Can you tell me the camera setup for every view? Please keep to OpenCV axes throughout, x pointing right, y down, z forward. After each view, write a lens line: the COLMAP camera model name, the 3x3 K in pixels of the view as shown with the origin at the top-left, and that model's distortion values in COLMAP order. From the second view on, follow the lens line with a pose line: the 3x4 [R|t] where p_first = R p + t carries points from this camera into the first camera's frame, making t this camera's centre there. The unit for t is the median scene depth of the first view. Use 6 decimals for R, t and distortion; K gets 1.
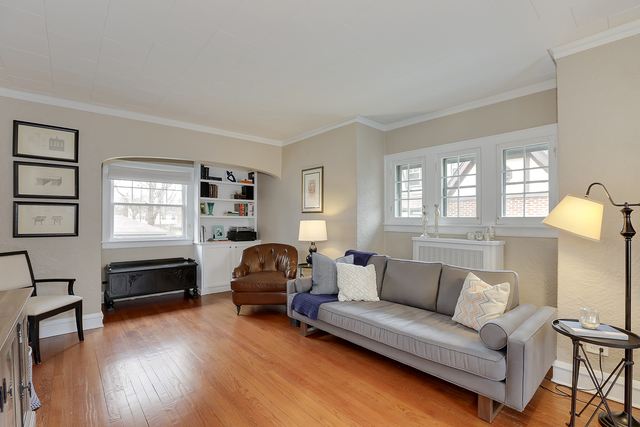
lens RADIAL K [[294.1, 0, 331.4], [0, 294.1, 220.9], [0, 0, 1]] dist [-0.023359, 0.001033]
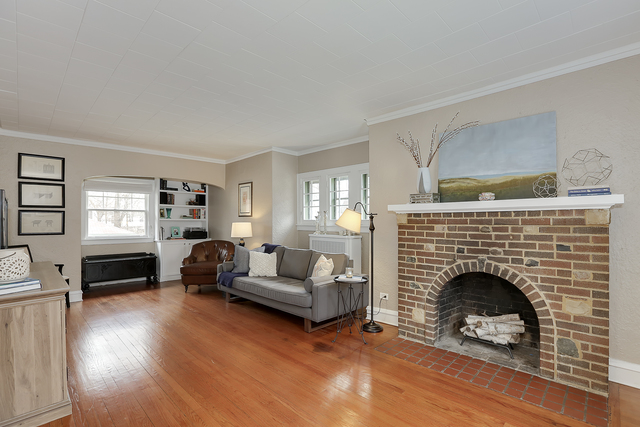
lens RADIAL K [[301.5, 0, 321.6], [0, 301.5, 222.7], [0, 0, 1]] dist [-0.002714, -0.000706]
pose [[0.999177, -0.003315, 0.040416, 0.245418], [0.003280, 0.999994, 0.000934, -0.000449], [-0.040419, -0.000800, 0.999183, -0.404749]]
